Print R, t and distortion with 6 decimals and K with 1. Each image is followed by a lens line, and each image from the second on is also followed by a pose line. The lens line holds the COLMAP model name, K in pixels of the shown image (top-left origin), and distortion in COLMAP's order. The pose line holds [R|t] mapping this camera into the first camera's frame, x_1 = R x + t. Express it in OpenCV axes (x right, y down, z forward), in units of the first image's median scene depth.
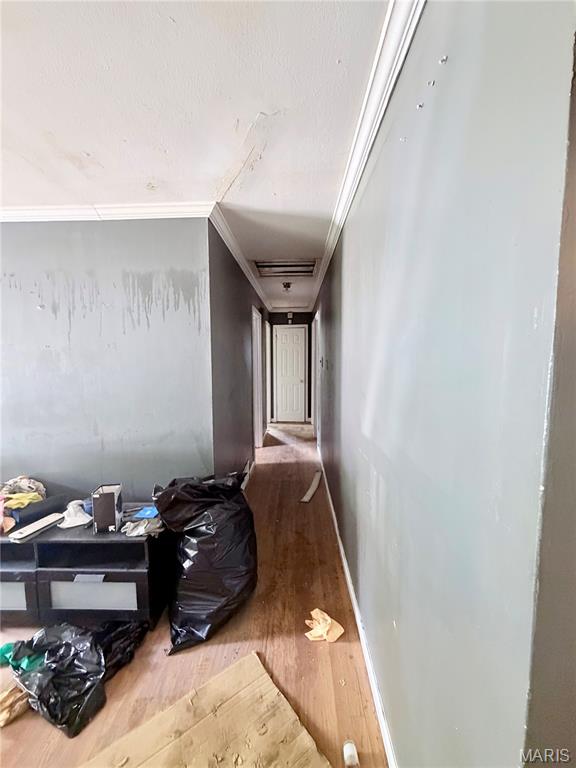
lens RADIAL K [[306.2, 0, 288.4], [0, 306.2, 381.7], [0, 0, 1]] dist [0.001919, -0.000794]
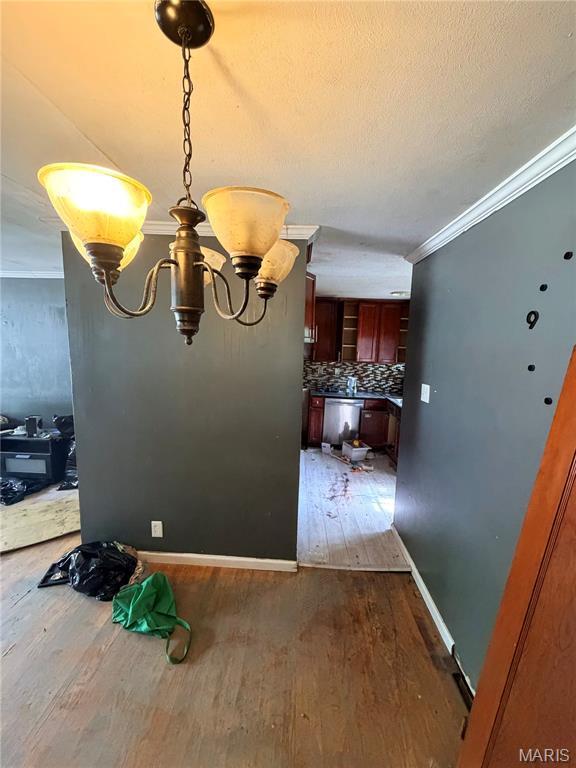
lens RADIAL K [[306.2, 0, 289.0], [0, 306.2, 384.3], [0, 0, 1]] dist [0.001919, -0.000794]
pose [[0.999080, 0.042804, -0.002717, 1.149401], [-0.042657, 0.998247, 0.041021, -0.024158], [0.004468, -0.040867, 0.999155, -1.068624]]
